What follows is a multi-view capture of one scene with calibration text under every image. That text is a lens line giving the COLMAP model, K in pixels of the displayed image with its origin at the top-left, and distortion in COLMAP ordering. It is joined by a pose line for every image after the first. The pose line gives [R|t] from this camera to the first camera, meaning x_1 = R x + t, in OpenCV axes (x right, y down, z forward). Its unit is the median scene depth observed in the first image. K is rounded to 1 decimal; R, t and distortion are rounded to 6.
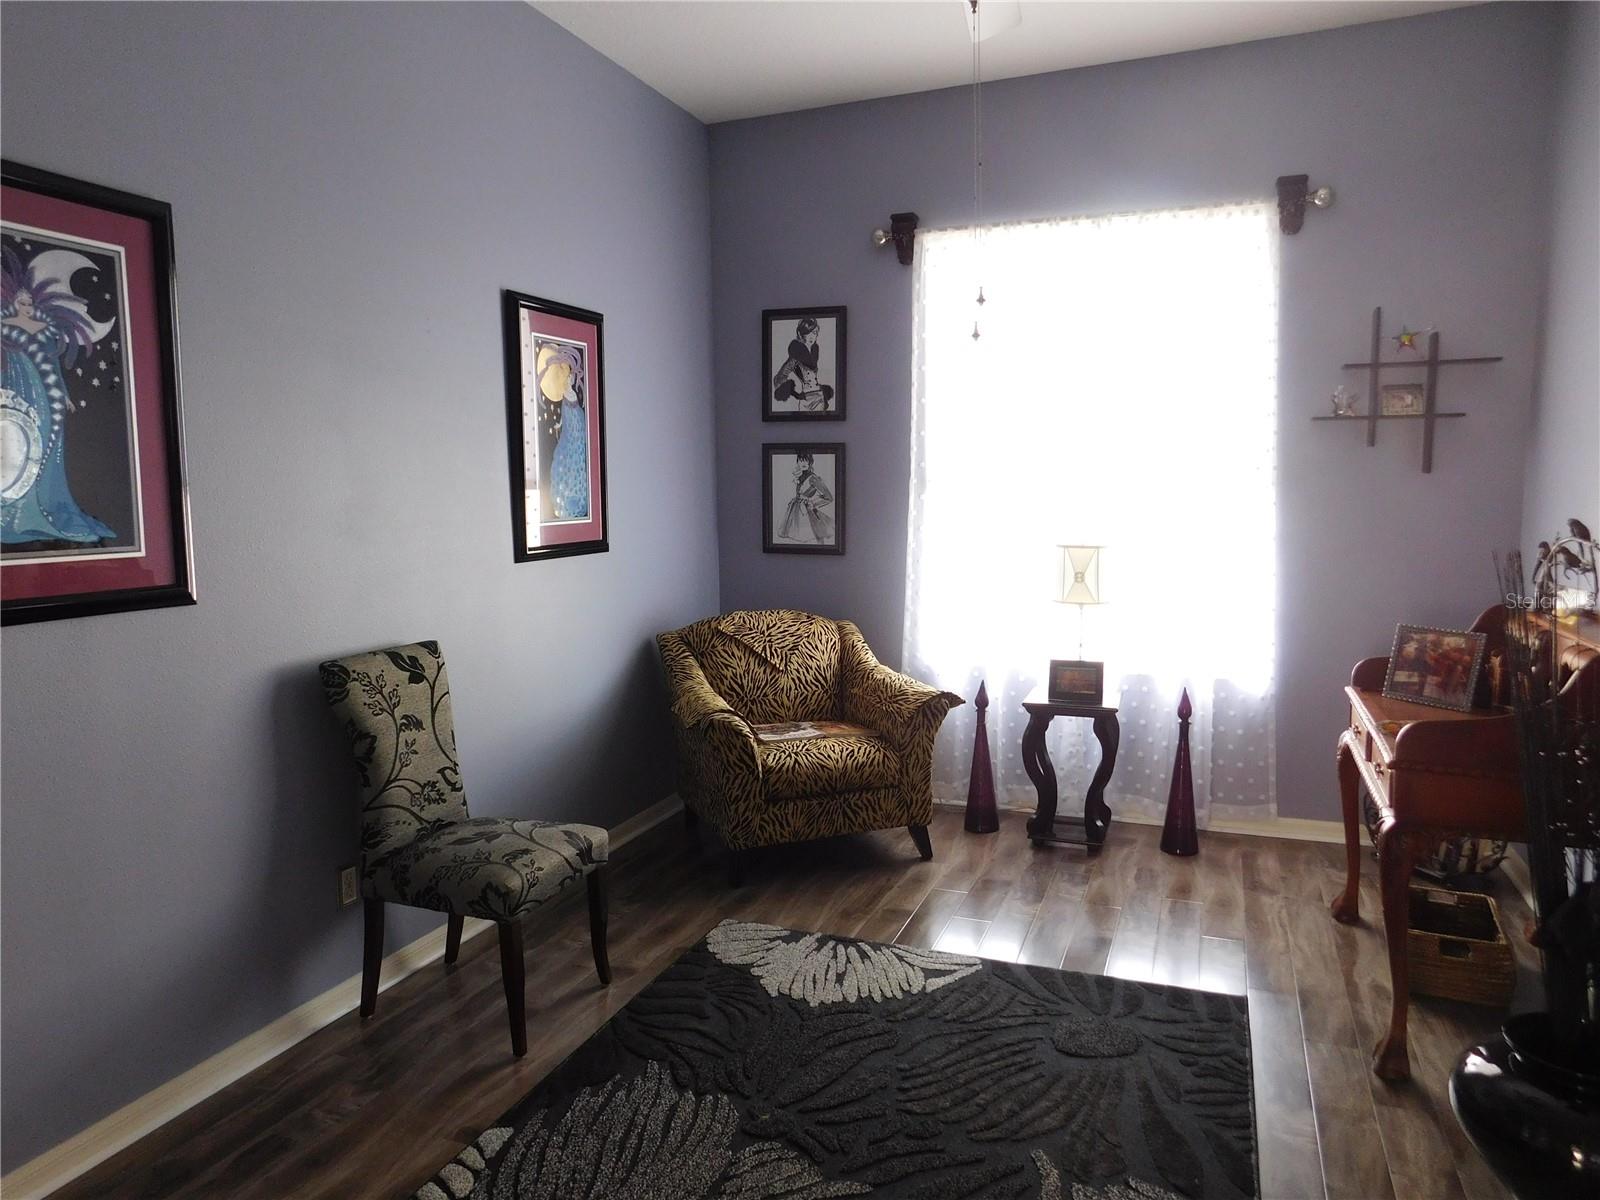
lens RADIAL K [[1049.4, 0, 800.0], [0, 1049.4, 600.0], [0, 0, 1]] dist [-0.059080, 0.044789]
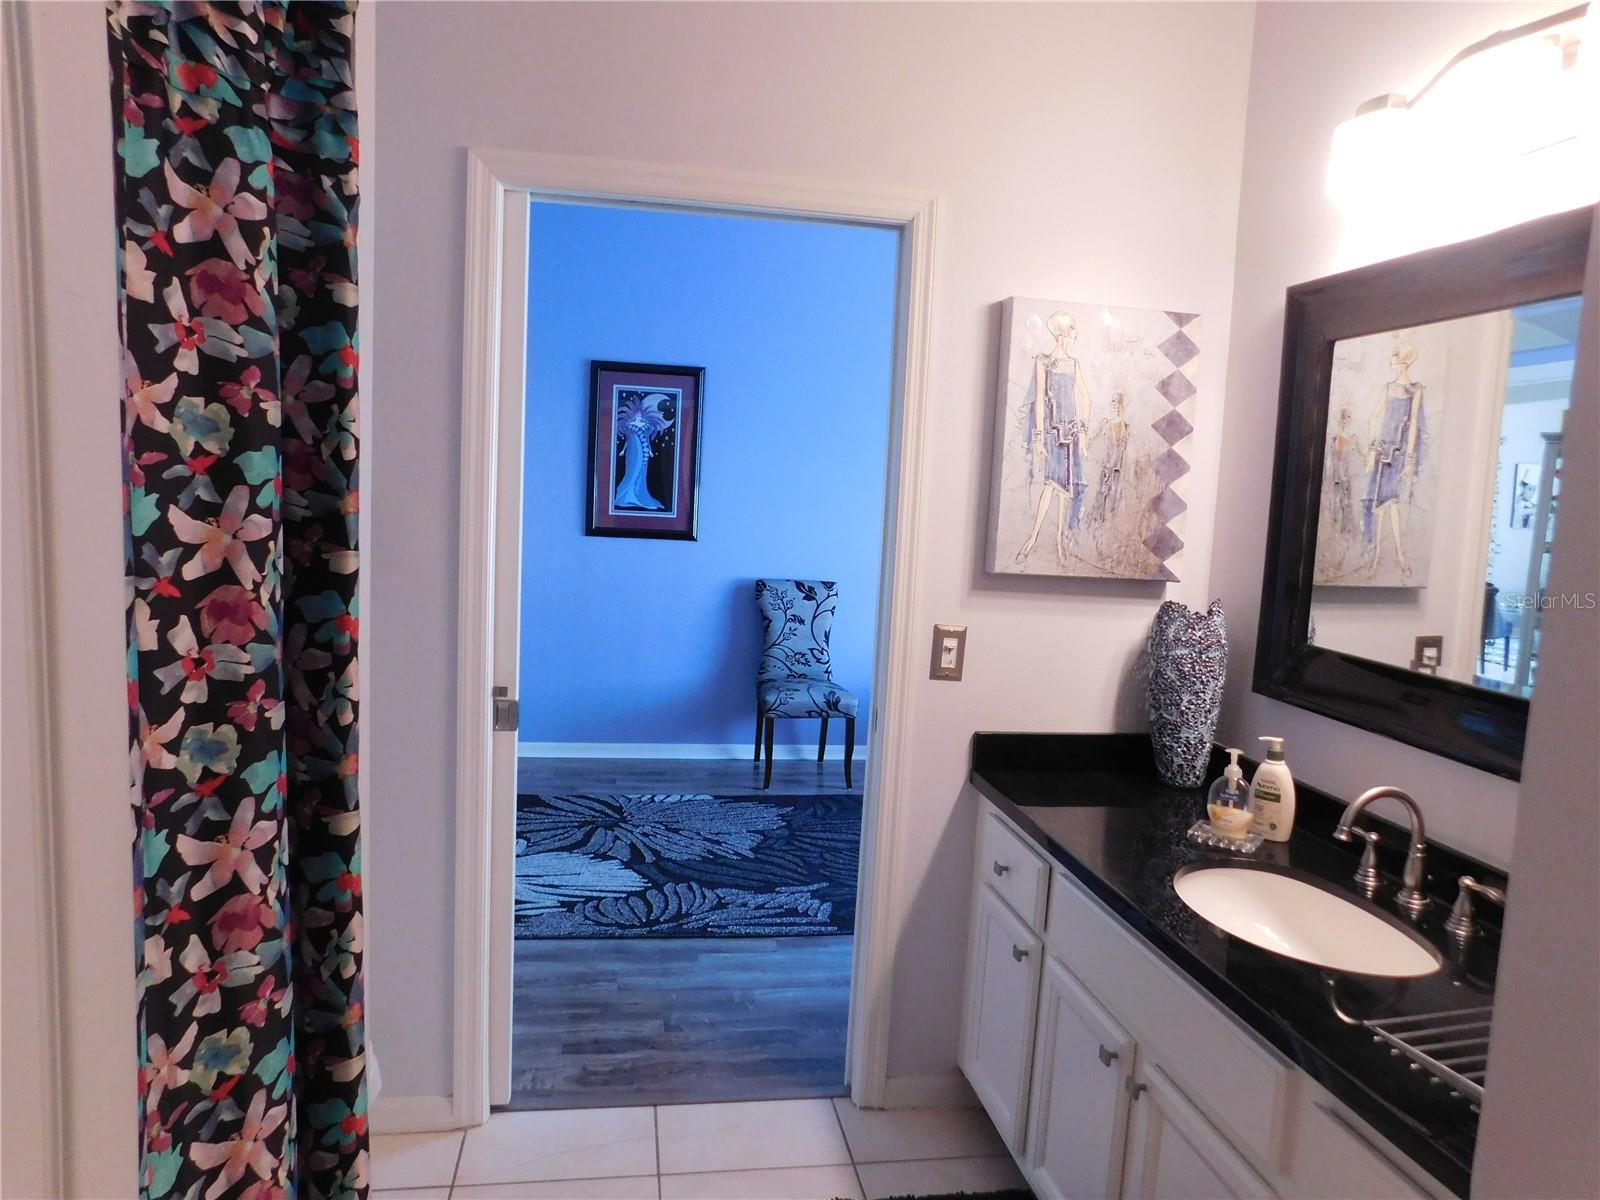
lens RADIAL K [[1049.4, 0, 800.0], [0, 1049.4, 600.0], [0, 0, 1]] dist [-0.059080, 0.044789]
pose [[0.518727, 0.127545, -0.845373, 1.545424], [-0.146767, 0.987415, 0.058917, -0.038320], [0.842248, 0.093511, 0.530918, -0.019645]]
